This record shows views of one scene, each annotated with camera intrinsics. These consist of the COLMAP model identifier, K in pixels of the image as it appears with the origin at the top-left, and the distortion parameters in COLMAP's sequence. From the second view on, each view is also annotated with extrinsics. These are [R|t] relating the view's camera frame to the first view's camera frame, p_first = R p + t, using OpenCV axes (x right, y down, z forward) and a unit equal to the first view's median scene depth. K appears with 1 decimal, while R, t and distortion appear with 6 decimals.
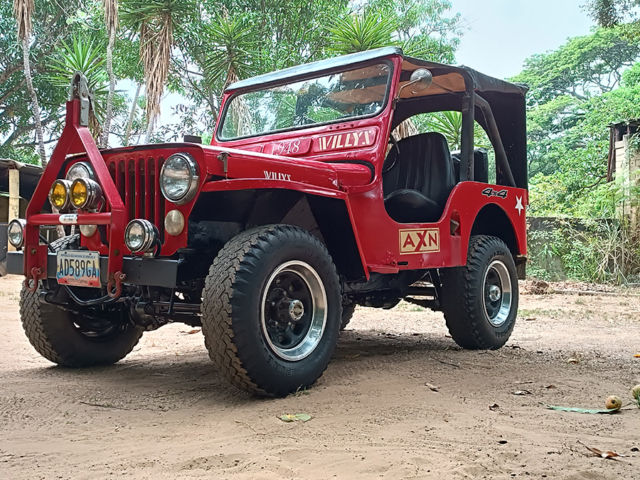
lens RADIAL K [[762.2, 0, 320.0], [0, 762.2, 240.0], [0, 0, 1]] dist [0.019777, -0.035226]
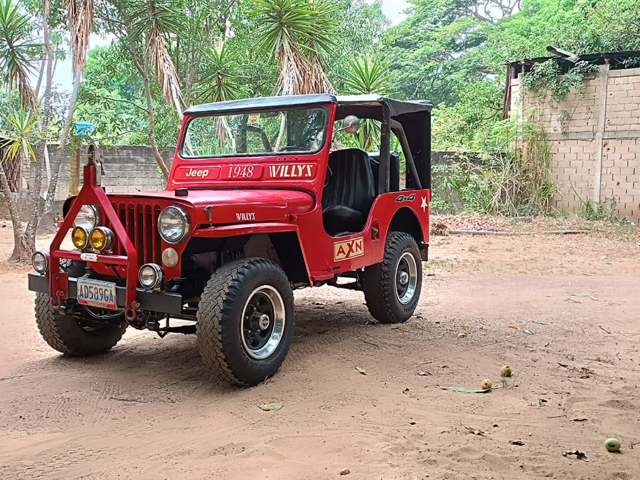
lens RADIAL K [[762.2, 0, 320.0], [0, 762.2, 240.0], [0, 0, 1]] dist [0.019777, -0.035226]
pose [[0.992208, -0.010106, 0.124181, -0.078948], [-0.004272, 0.993359, 0.114976, -0.166283], [-0.124518, -0.114611, 0.985576, -0.264758]]
